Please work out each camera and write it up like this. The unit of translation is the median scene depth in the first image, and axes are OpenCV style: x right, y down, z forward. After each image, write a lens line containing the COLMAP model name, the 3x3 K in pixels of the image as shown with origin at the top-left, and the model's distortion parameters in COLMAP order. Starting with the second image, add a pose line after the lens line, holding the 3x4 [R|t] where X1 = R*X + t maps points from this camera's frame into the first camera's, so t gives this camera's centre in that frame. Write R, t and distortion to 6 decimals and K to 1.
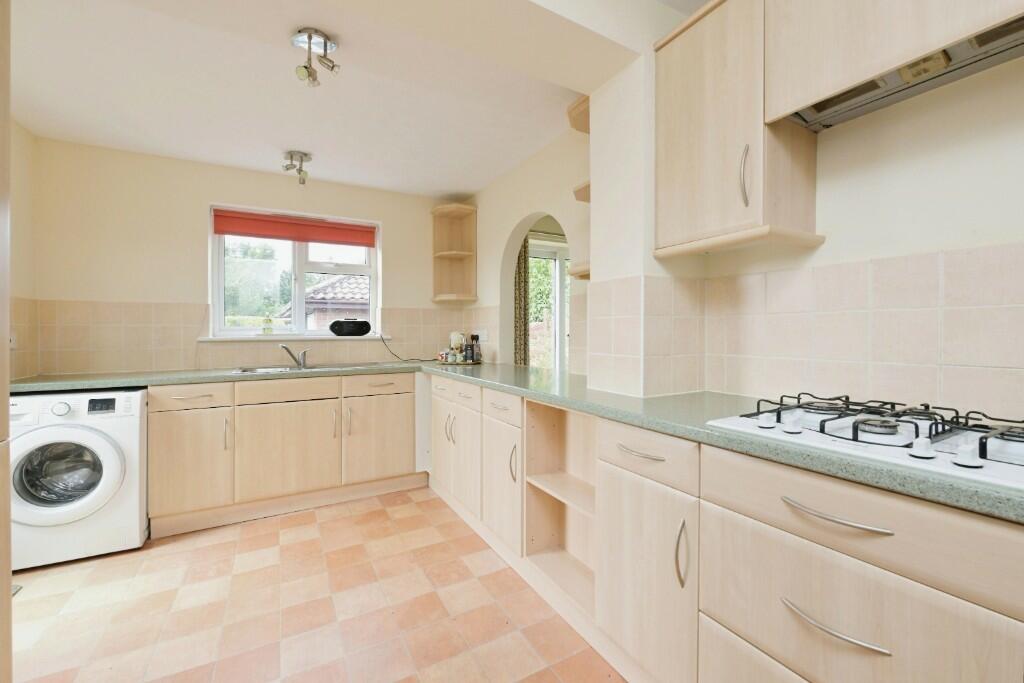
lens RADIAL K [[417.9, 0, 514.9], [0, 417.9, 337.7], [0, 0, 1]] dist [-0.009676, -0.000047]
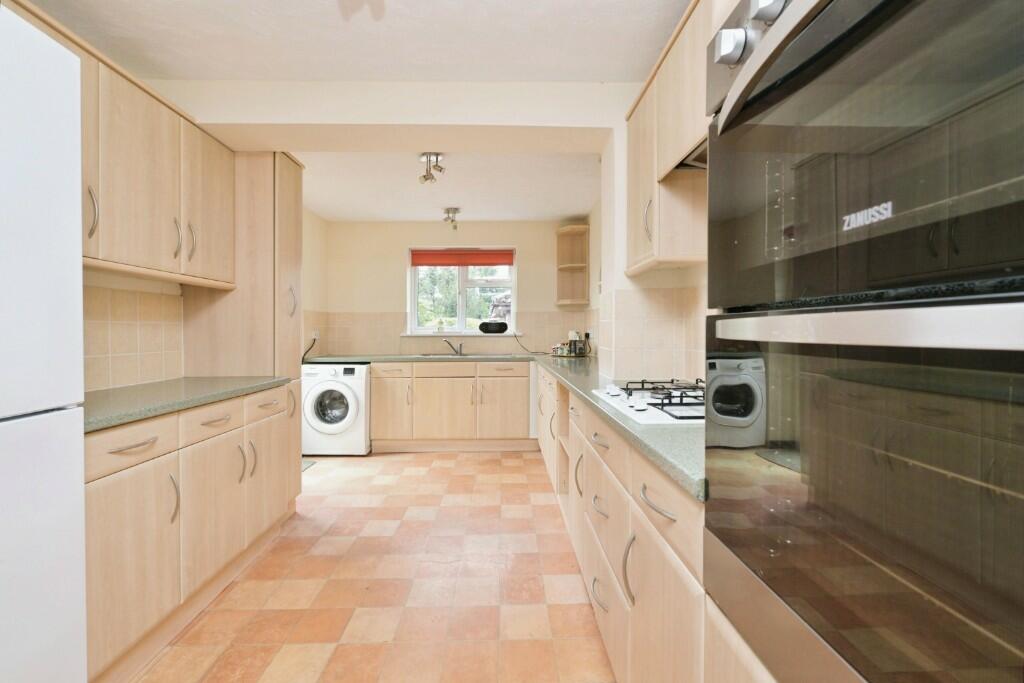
lens RADIAL K [[417.9, 0, 507.7], [0, 417.9, 335.1], [0, 0, 1]] dist [-0.009676, -0.000047]
pose [[0.877707, 0.005593, -0.479165, 0.351081], [-0.006441, 0.999979, -0.000125, 0.001203], [0.479154, 0.003196, 0.877725, -0.192785]]
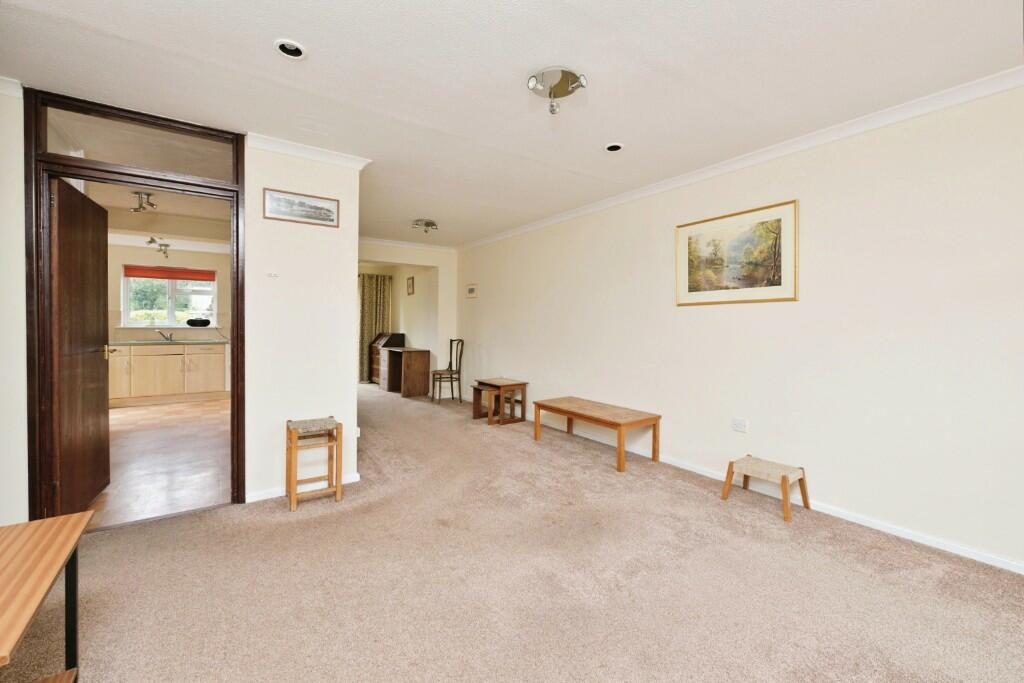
lens RADIAL K [[417.9, 0, 509.4], [0, 417.9, 334.5], [0, 0, 1]] dist [-0.009676, -0.000047]
pose [[0.995748, 0.010408, 0.091528, 1.085433], [-0.010985, 0.999923, 0.005806, 0.005600], [-0.091461, -0.006786, 0.995786, -1.338720]]
